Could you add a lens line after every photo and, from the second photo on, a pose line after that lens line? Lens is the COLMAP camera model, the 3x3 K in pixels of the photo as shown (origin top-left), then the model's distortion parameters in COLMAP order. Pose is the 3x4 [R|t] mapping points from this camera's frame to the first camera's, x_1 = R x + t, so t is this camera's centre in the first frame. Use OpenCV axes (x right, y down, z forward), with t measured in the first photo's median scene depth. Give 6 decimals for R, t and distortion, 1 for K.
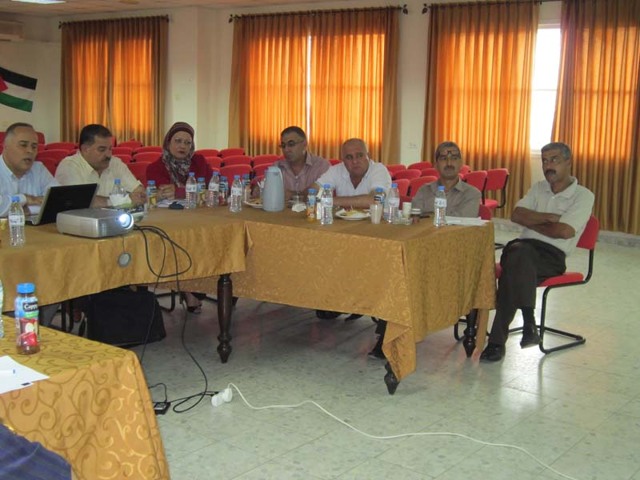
lens RADIAL K [[884.5, 0, 316.8], [0, 884.5, 240.3], [0, 0, 1]] dist [0.011607, 0.000000]
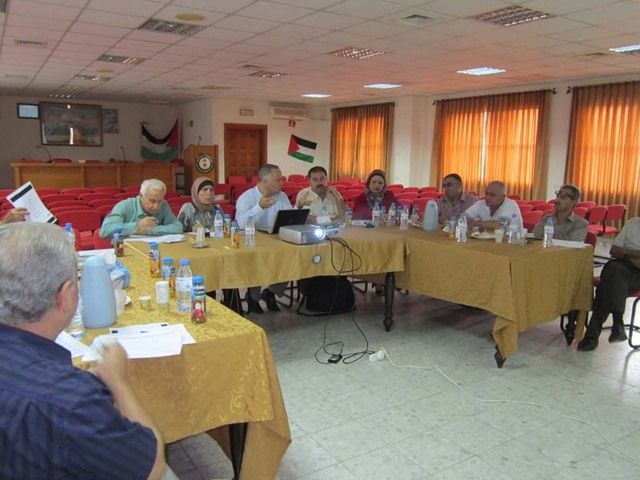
lens RADIAL K [[548.0, 0, 325.6], [0, 548.0, 238.3], [0, 0, 1]] dist [0.003600, 0.011480]
pose [[0.946284, 0.045043, -0.320184, 0.079112], [-0.047518, 0.998870, 0.000083, -0.012238], [0.319826, 0.015136, 0.947356, 0.086050]]
